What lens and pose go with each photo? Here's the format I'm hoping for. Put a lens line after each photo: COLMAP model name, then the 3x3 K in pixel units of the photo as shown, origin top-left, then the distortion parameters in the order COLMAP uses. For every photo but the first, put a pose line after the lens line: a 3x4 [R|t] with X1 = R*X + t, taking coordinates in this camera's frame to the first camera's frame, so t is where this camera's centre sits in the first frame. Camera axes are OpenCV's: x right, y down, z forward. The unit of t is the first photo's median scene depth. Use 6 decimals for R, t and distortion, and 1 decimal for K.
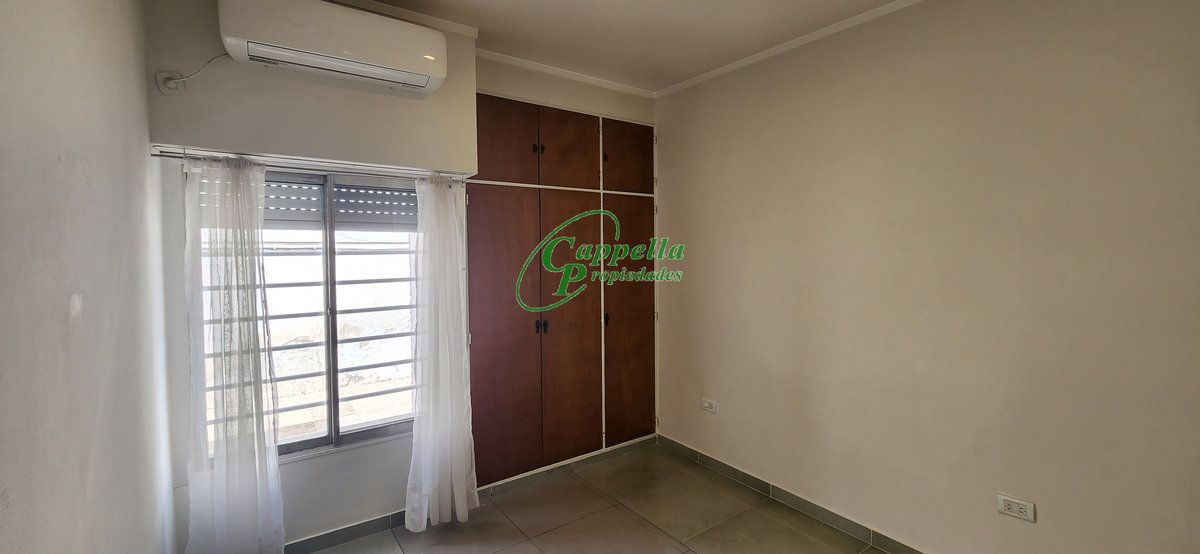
lens RADIAL K [[485.9, 0, 590.3], [0, 485.9, 271.5], [0, 0, 1]] dist [-0.002505, -0.000271]
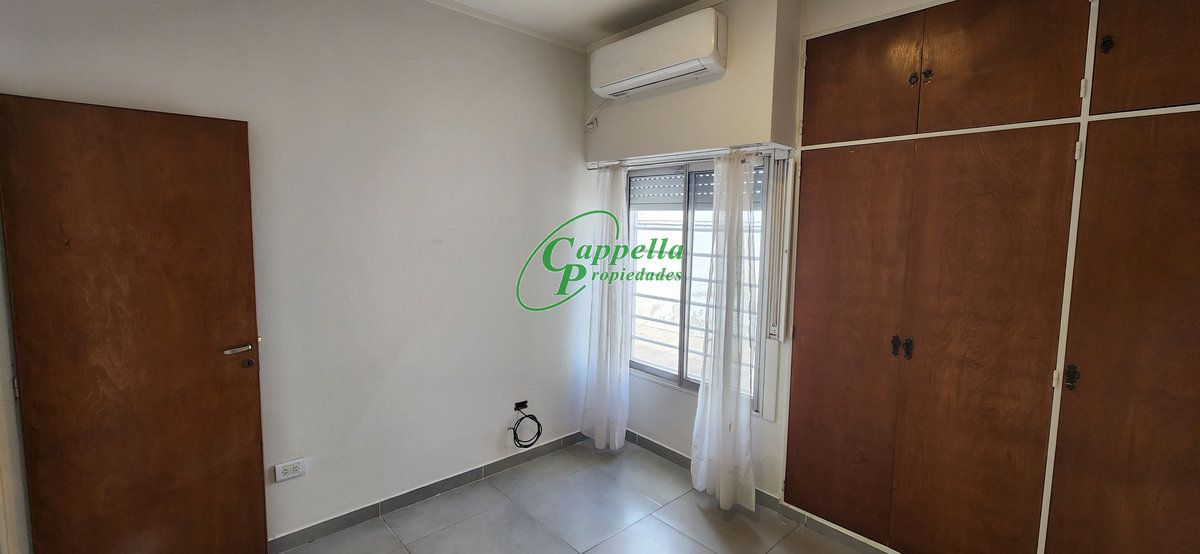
lens RADIAL K [[485.9, 0, 590.3], [0, 485.9, 271.5], [0, 0, 1]] dist [-0.002505, -0.000271]
pose [[0.110162, 0.102604, -0.988603, 0.643571], [-0.067864, 0.993112, 0.095510, -0.032384], [0.991594, 0.056569, 0.116366, 0.615529]]
